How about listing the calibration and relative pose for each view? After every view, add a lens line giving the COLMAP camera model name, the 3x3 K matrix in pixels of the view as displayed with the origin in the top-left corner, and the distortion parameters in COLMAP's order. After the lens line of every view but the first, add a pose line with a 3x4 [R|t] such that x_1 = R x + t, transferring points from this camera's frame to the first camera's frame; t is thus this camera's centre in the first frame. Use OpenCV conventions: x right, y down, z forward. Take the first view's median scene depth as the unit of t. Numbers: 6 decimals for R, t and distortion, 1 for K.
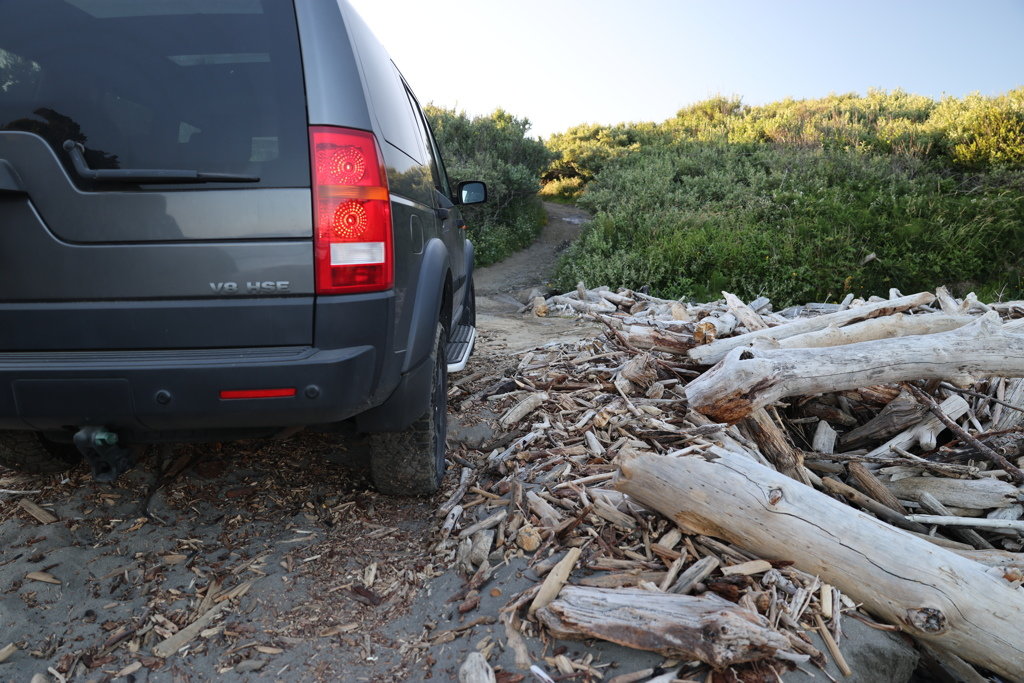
lens RADIAL K [[699.9, 0, 513.4], [0, 699.9, 344.5], [0, 0, 1]] dist [-0.110364, 0.092408]
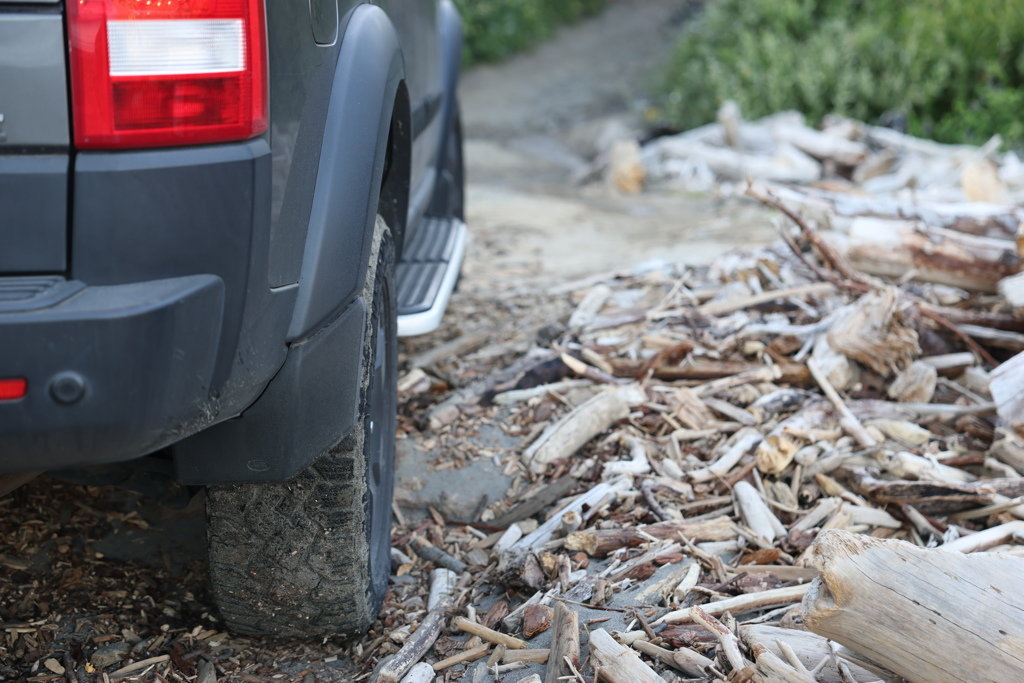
lens RADIAL K [[1741.5, 0, 513.0], [0, 1741.5, 338.6], [0, 0, 1]] dist [0.225471, -0.142051]
pose [[0.999657, 0.004256, -0.025850, -0.000349], [-0.003082, 0.998969, 0.045289, -0.004955], [0.026016, -0.045194, 0.998639, -0.017328]]
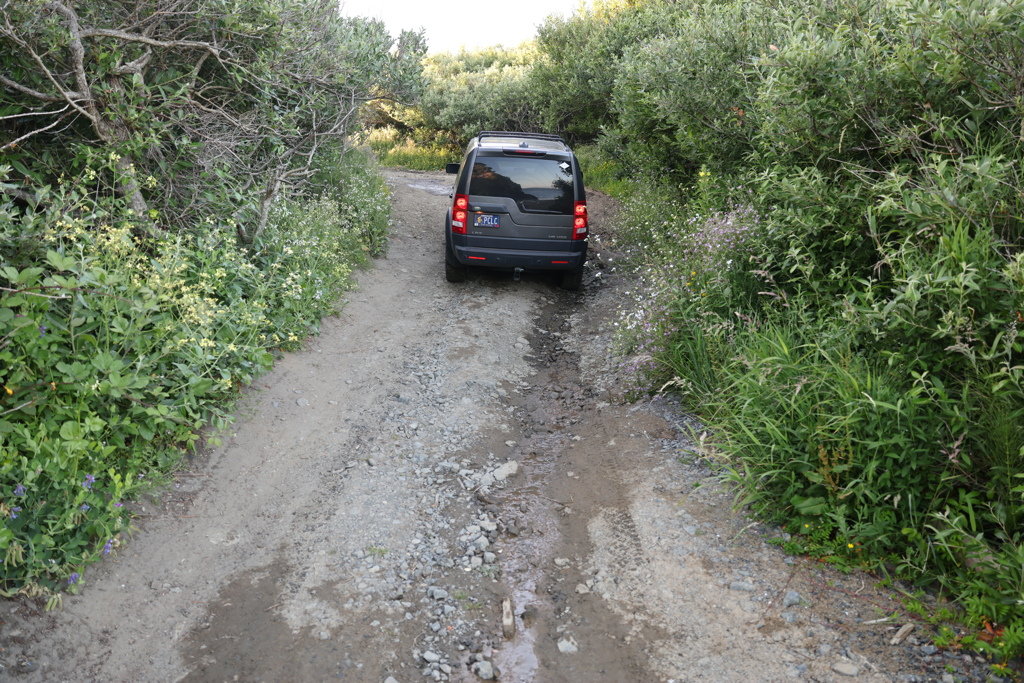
lens RADIAL K [[699.7, 0, 509.3], [0, 699.7, 343.7], [0, 0, 1]] dist [-0.113873, 0.095158]
pose [[0.947914, -0.078274, 0.308759, -0.259960], [0.068156, 0.996729, 0.043438, -0.727361], [-0.311149, -0.020131, 0.950148, 4.382535]]
